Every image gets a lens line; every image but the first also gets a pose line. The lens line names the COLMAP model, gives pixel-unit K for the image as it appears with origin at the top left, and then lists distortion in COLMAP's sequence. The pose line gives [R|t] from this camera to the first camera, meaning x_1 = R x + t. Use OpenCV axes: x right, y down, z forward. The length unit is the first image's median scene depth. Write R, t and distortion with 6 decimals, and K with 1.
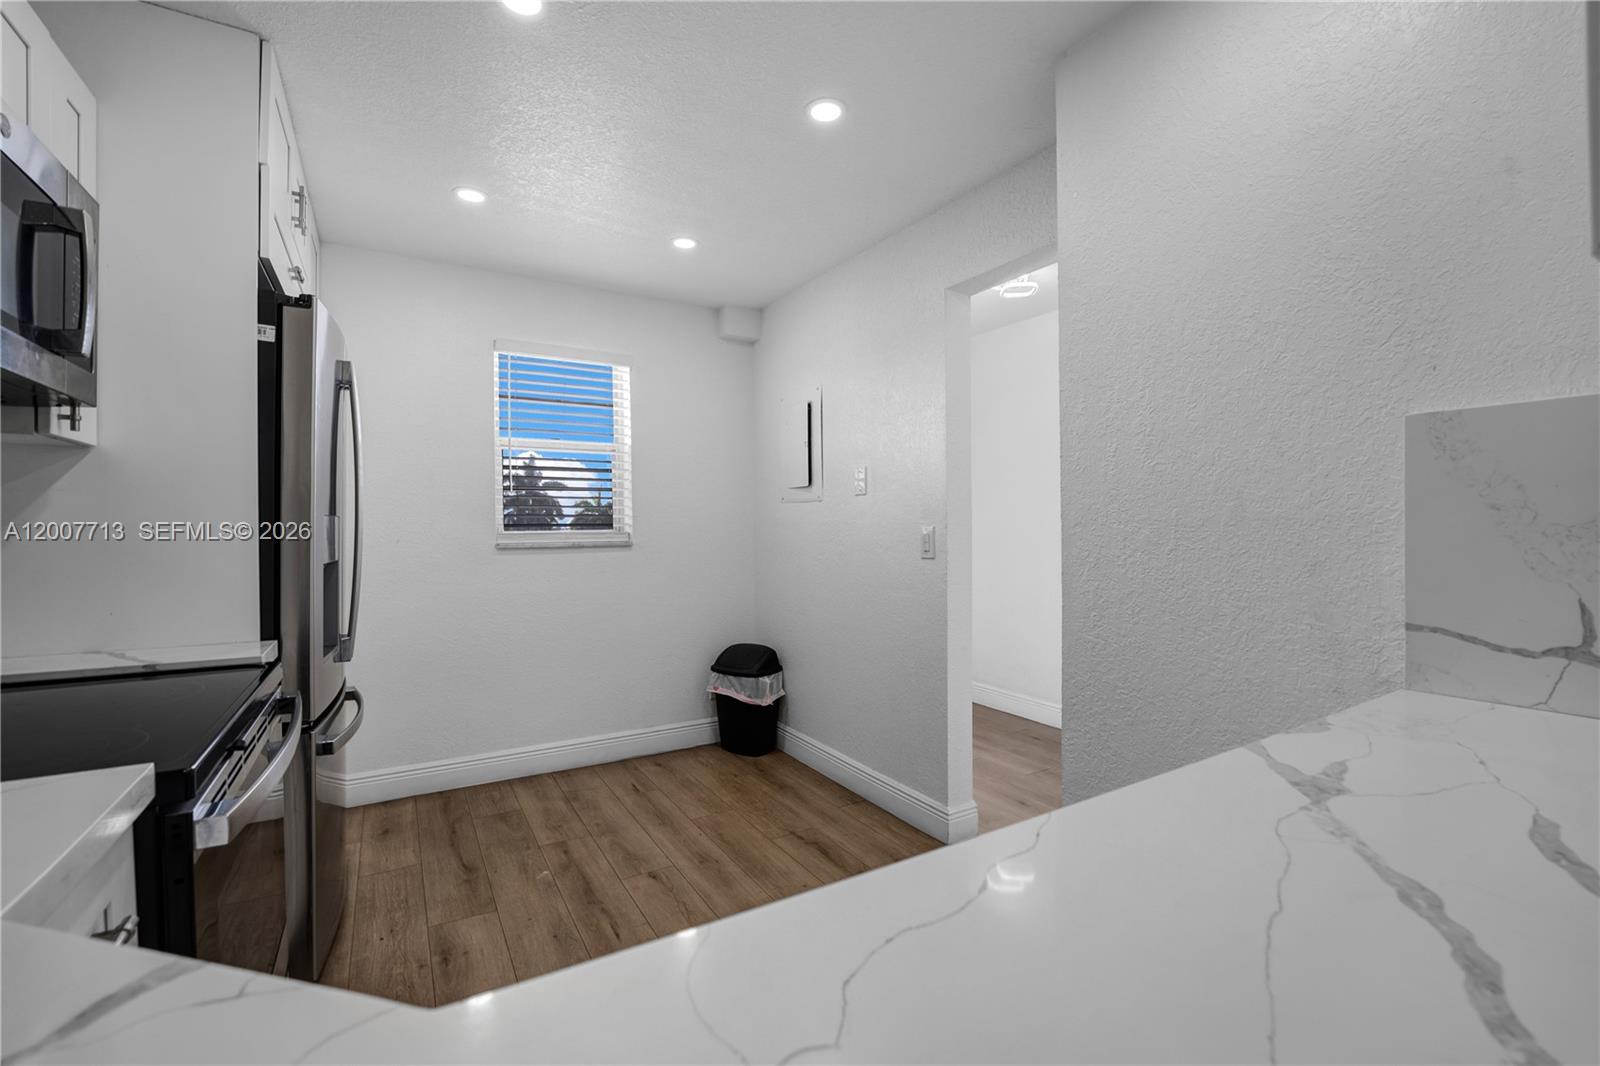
lens RADIAL K [[679.4, 0, 797.1], [0, 679.4, 534.6], [0, 0, 1]] dist [-0.024416, 0.000038]
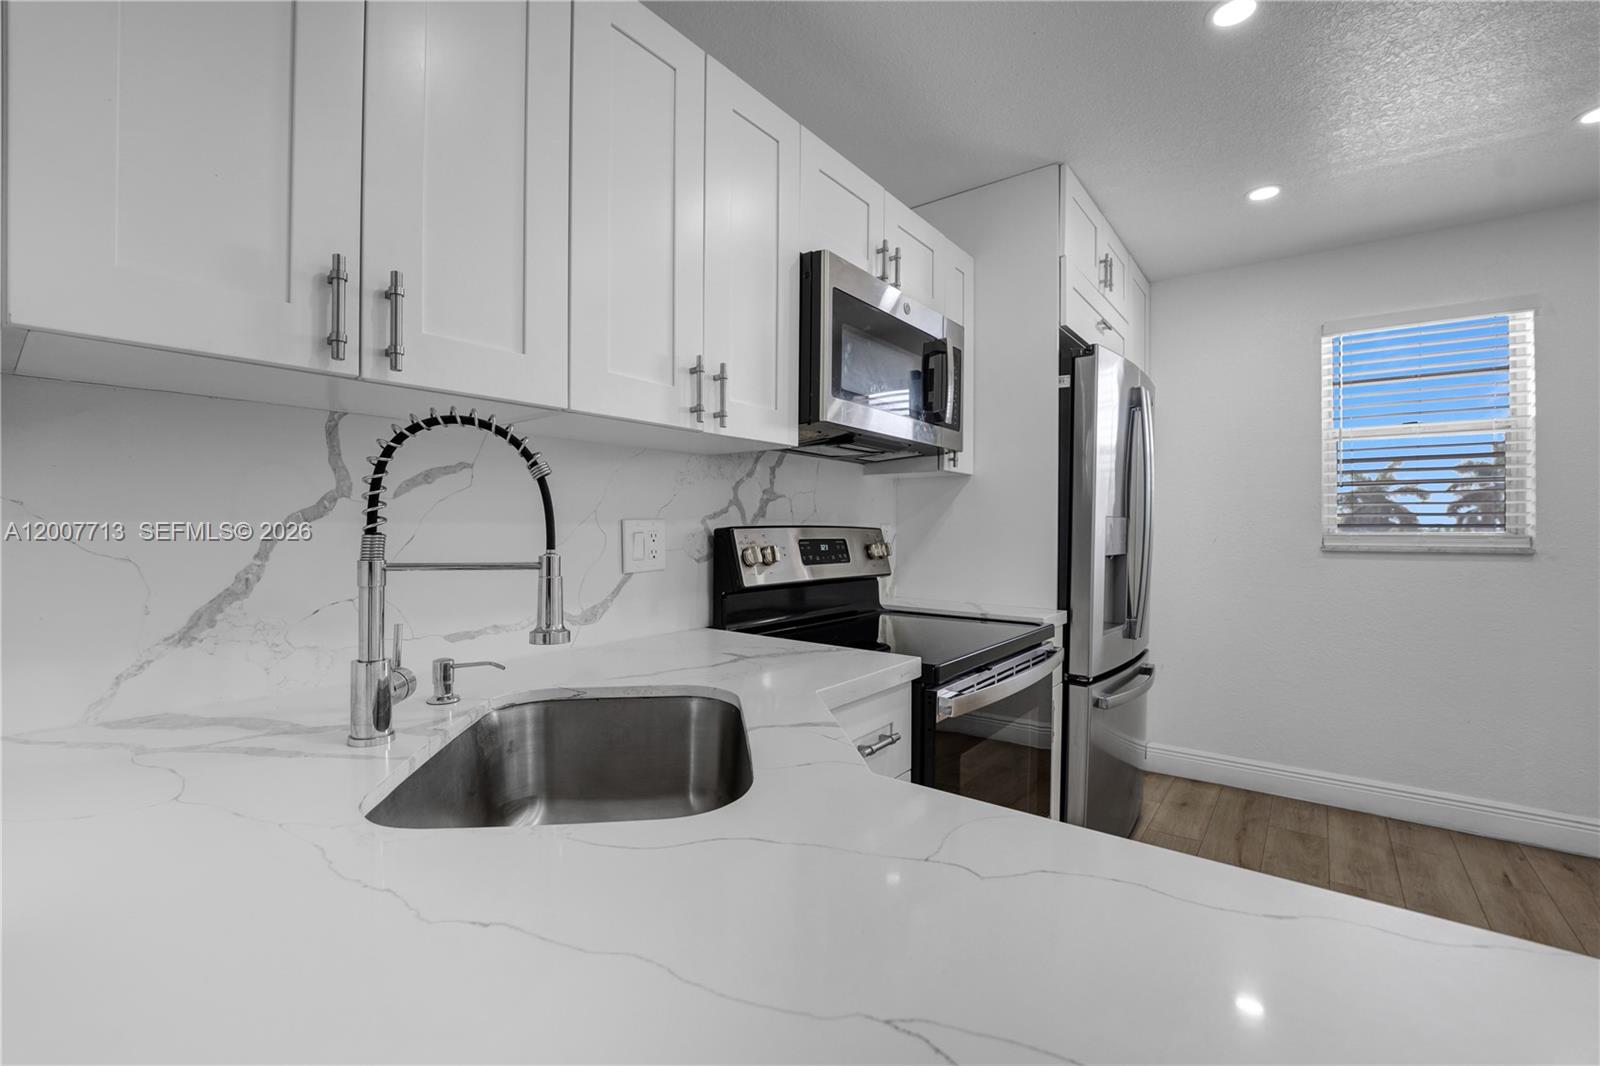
lens RADIAL K [[674.8, 0, 800.0], [0, 674.8, 533.0], [0, 0, 1]] dist [-0.029376, 0.005117]
pose [[0.359040, 0.013248, -0.933228, 0.159529], [-0.016395, 0.999834, 0.007886, 0.000808], [0.933178, 0.012469, 0.359197, 0.012191]]
